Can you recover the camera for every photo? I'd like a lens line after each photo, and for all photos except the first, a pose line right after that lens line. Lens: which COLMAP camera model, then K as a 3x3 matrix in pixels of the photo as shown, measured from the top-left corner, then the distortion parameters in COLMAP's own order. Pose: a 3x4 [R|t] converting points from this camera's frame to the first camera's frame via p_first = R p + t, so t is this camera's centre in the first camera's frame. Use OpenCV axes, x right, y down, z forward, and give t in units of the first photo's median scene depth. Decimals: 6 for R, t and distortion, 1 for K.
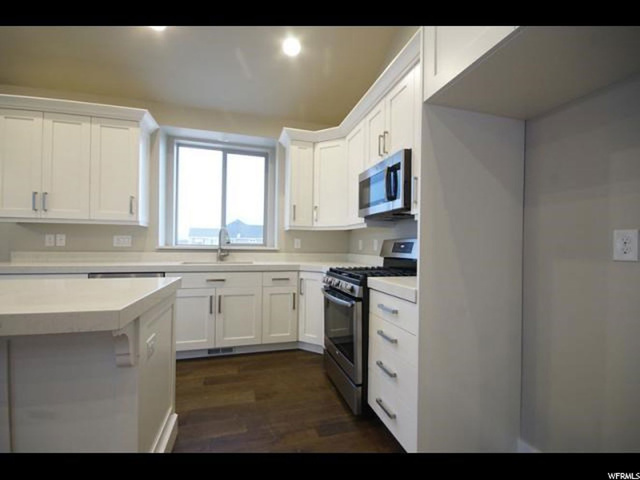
lens RADIAL K [[285.1, 0, 320.0], [0, 285.1, 240.0], [0, 0, 1]] dist [-0.000692, -0.000080]
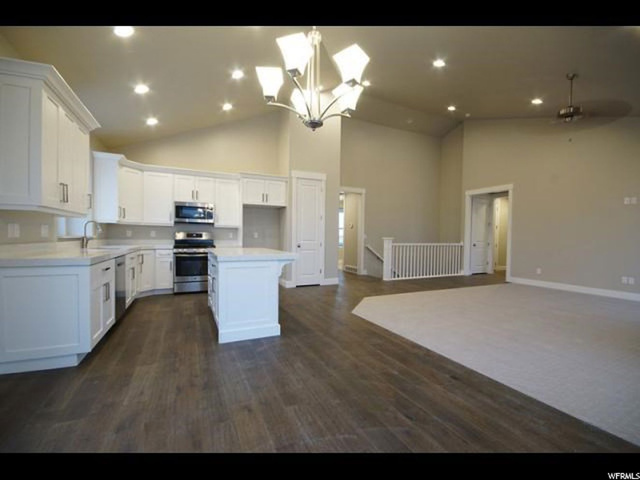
lens RADIAL K [[285.1, 0, 320.0], [0, 285.1, 240.0], [0, 0, 1]] dist [-0.000692, -0.000080]
pose [[-0.170839, -0.028416, 0.984889, -1.874783], [-0.037445, 0.999049, 0.022329, -0.025141], [-0.984587, -0.033065, -0.171740, 0.246658]]
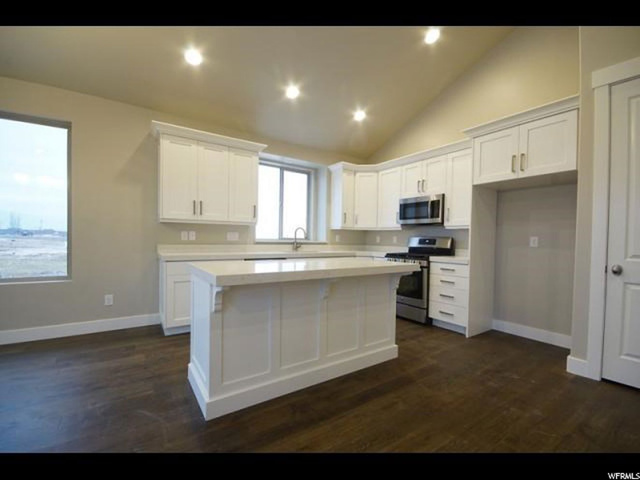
lens RADIAL K [[285.1, 0, 320.0], [0, 285.1, 240.0], [0, 0, 1]] dist [-0.000692, -0.000080]
pose [[0.946924, 0.001425, 0.321456, -0.759327], [-0.010701, 0.999576, 0.027089, -0.021259], [-0.321281, -0.029091, 0.946537, -0.420528]]
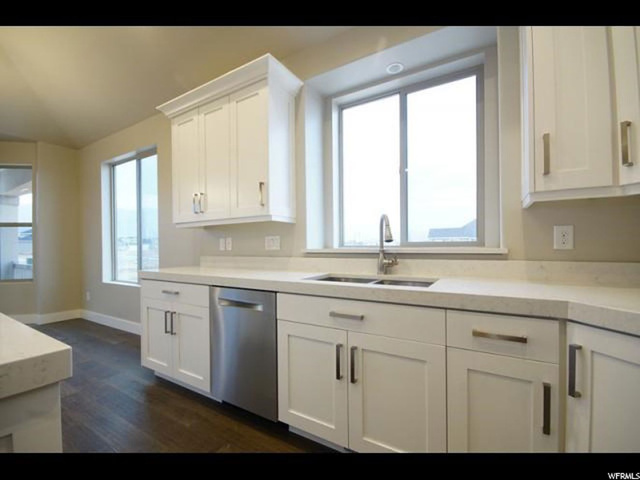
lens RADIAL K [[279.6, 0, 320.1], [0, 279.6, 246.8], [0, 0, 1]] dist [-0.001294, -0.000425]
pose [[0.684444, -0.018275, -0.728837, -0.030757], [0.033065, 0.999435, 0.005992, 0.013700], [0.728315, -0.028200, 0.684662, 0.576981]]
